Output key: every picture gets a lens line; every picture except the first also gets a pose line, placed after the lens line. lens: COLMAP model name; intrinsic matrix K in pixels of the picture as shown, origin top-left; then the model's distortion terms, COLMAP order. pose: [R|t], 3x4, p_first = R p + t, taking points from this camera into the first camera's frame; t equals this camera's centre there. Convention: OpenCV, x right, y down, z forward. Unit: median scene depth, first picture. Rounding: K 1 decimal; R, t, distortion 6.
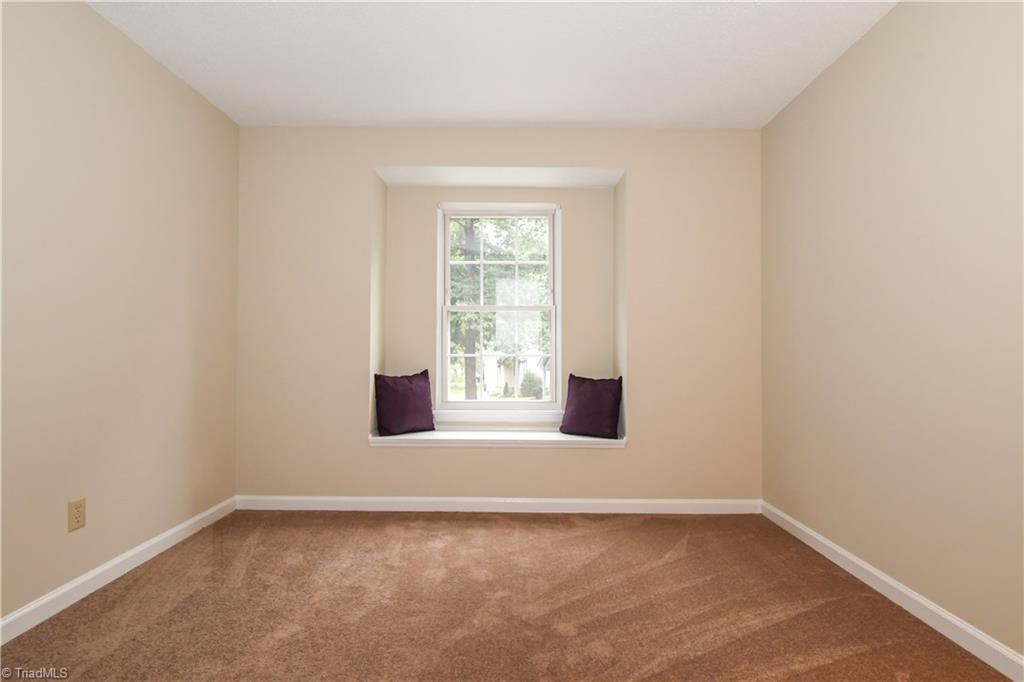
lens RADIAL K [[498.6, 0, 519.4], [0, 498.6, 337.9], [0, 0, 1]] dist [0.000403, -0.011609]
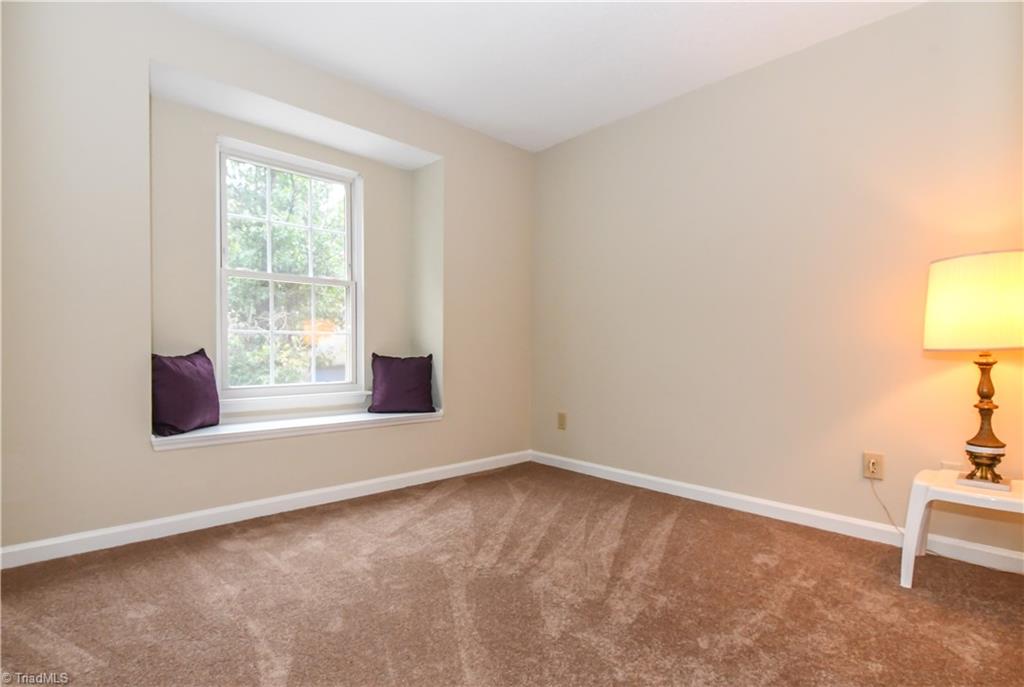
lens RADIAL K [[504.4, 0, 513.5], [0, 504.4, 353.1], [0, 0, 1]] dist [0.000171, 0.000069]
pose [[0.724532, -0.005423, 0.689220, -0.437910], [-0.026962, 0.998981, 0.036204, 0.034002], [-0.688714, -0.044814, 0.723647, 0.112306]]
